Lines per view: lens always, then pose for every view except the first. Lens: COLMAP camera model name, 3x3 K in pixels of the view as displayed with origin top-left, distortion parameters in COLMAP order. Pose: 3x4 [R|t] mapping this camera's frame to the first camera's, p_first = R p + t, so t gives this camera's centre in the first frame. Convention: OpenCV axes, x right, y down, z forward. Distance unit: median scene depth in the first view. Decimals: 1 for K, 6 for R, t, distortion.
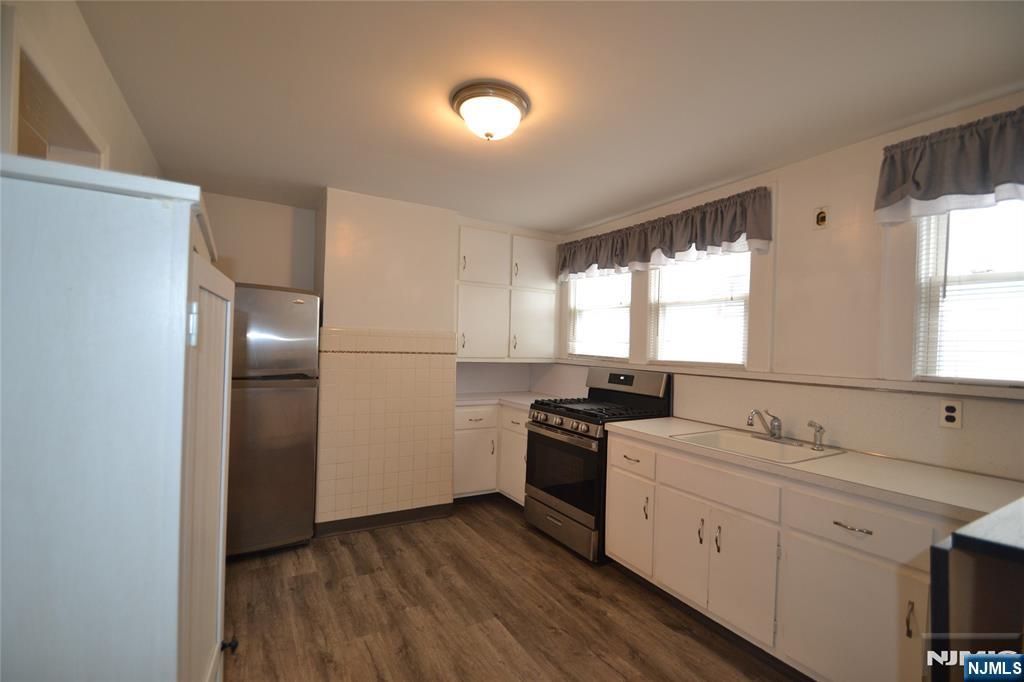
lens RADIAL K [[459.1, 0, 511.6], [0, 459.1, 354.3], [0, 0, 1]] dist [0.017078, -0.017580]
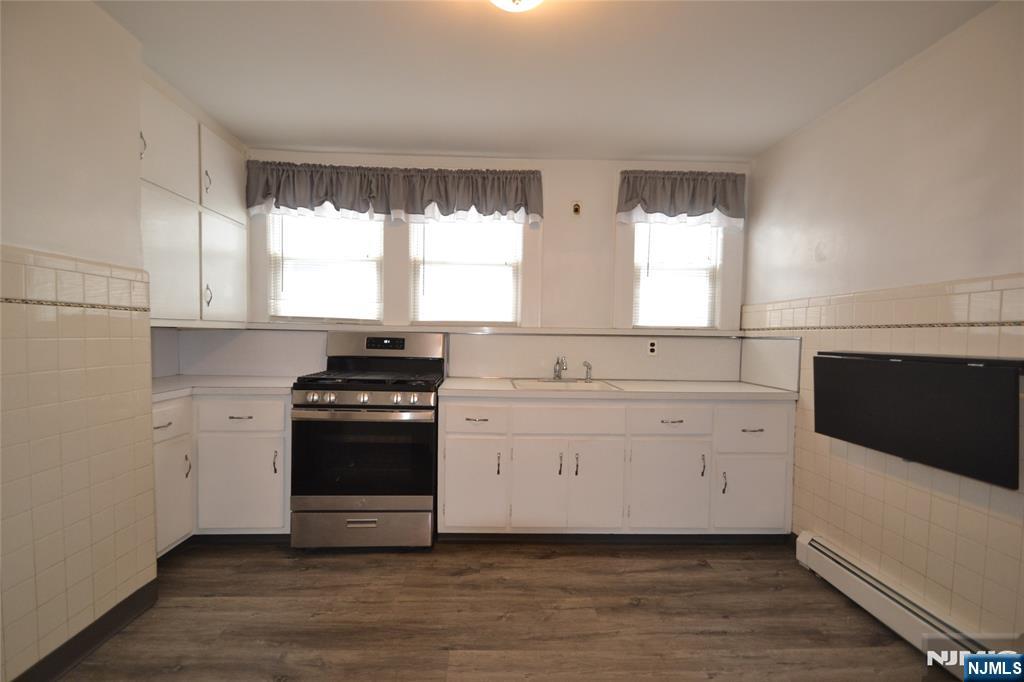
lens RADIAL K [[459.1, 0, 511.6], [0, 459.1, 354.3], [0, 0, 1]] dist [0.017078, -0.017580]
pose [[0.470276, -0.061197, 0.880395, -0.467497], [0.015526, 0.998012, 0.061079, 0.028180], [-0.882383, -0.015055, 0.470291, 0.416876]]
